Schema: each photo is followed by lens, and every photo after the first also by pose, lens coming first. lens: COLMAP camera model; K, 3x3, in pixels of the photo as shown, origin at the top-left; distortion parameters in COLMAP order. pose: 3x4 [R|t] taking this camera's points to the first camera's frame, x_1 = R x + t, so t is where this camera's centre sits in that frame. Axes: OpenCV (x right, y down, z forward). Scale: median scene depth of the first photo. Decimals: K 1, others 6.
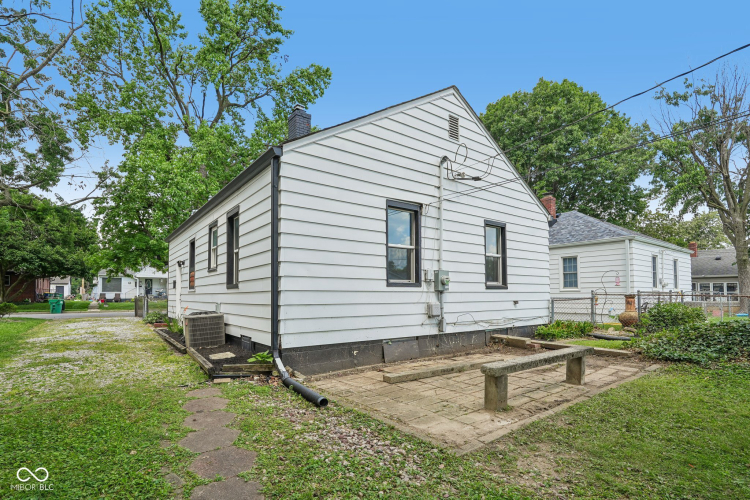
lens RADIAL K [[366.4, 0, 374.4], [0, 366.4, 283.5], [0, 0, 1]] dist [0.000856, 0.000411]
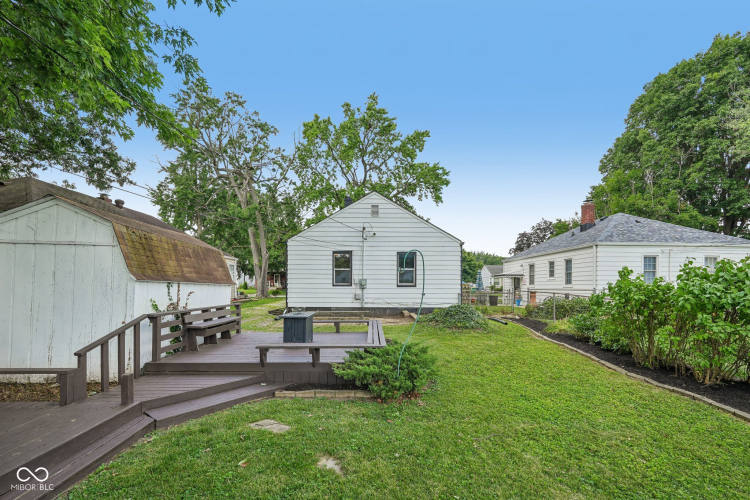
lens RADIAL K [[343.0, 0, 375.0], [0, 343.0, 282.2], [0, 0, 1]] dist [-0.002753, -0.000050]
pose [[0.814713, 0.000399, -0.579865, 1.386508], [0.011283, 0.999800, 0.016540, -0.046434], [0.579755, -0.020018, 0.814545, -0.625828]]
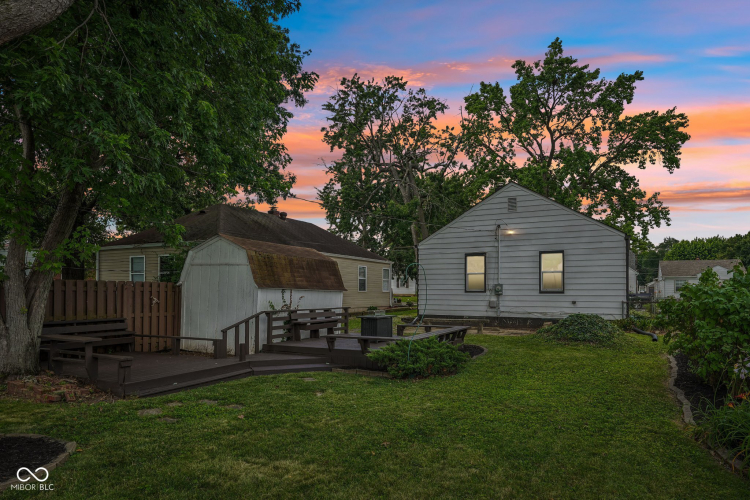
lens RADIAL K [[475.9, 0, 375.7], [0, 475.9, 274.9], [0, 0, 1]] dist [0.003547, 0.001371]
pose [[0.436861, -0.025573, -0.899166, 2.069201], [0.021518, 0.999607, -0.017976, -0.049575], [0.899272, -0.011495, 0.437239, -0.652668]]
